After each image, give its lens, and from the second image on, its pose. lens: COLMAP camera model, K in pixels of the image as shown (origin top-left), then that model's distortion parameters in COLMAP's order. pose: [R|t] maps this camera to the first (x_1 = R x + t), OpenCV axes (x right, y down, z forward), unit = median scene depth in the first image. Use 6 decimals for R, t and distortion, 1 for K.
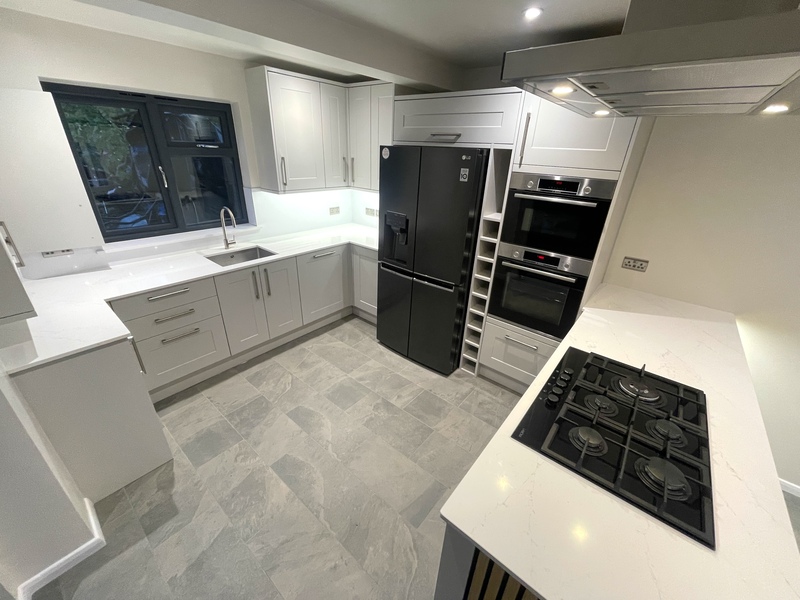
lens RADIAL K [[324.0, 0, 397.2], [0, 324.0, 296.2], [0, 0, 1]] dist [-0.000621, -0.000319]
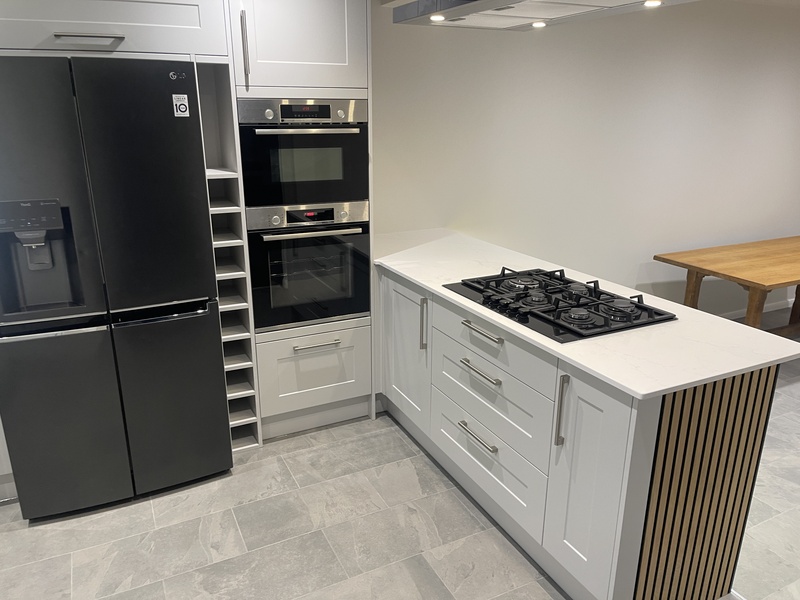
lens RADIAL K [[604.2, 0, 396.7], [0, 604.2, 299.5], [0, 0, 1]] dist [0.030211, -0.021031]
pose [[0.403296, -0.310226, 0.860879, -0.604259], [0.395461, 0.907478, 0.141756, -0.056784], [-0.825205, 0.283274, 0.488665, 0.227466]]
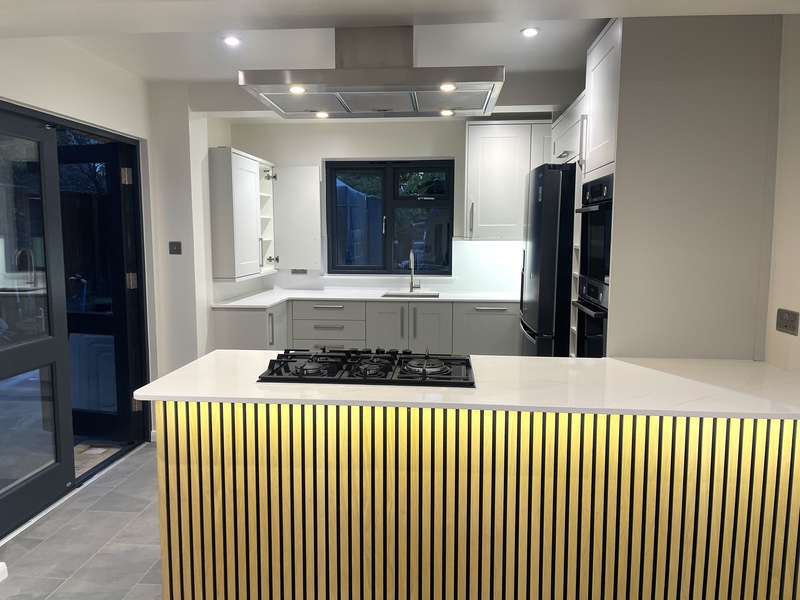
lens RADIAL K [[604.2, 0, 399.4], [0, 604.2, 301.3], [0, 0, 1]] dist [0.030211, -0.021031]
pose [[0.580346, 0.059260, -0.812211, 1.140542], [-0.327009, 0.930367, -0.165776, 0.235936], [0.745831, 0.361808, 0.559313, -0.053264]]
